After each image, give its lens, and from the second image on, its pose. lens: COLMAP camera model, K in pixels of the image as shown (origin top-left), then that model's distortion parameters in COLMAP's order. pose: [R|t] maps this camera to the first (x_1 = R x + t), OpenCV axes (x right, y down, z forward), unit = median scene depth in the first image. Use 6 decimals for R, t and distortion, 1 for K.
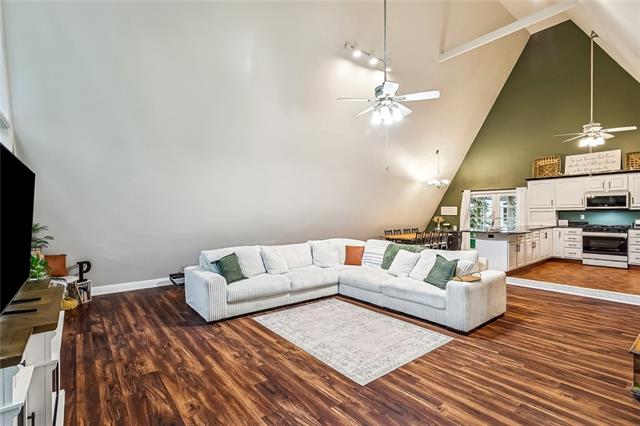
lens RADIAL K [[307.4, 0, 319.4], [0, 307.4, 212.7], [0, 0, 1]] dist [0.002976, 0.000306]
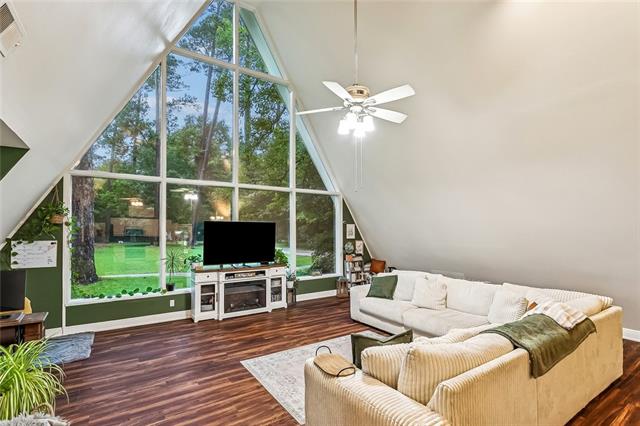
lens RADIAL K [[307.4, 0, 319.0], [0, 307.4, 216.6], [0, 0, 1]] dist [0.002976, 0.000306]
pose [[-0.077326, -0.036986, -0.996320, 1.417697], [0.001338, 0.999307, -0.037201, -0.064611], [0.997005, -0.004210, -0.077223, 1.325560]]
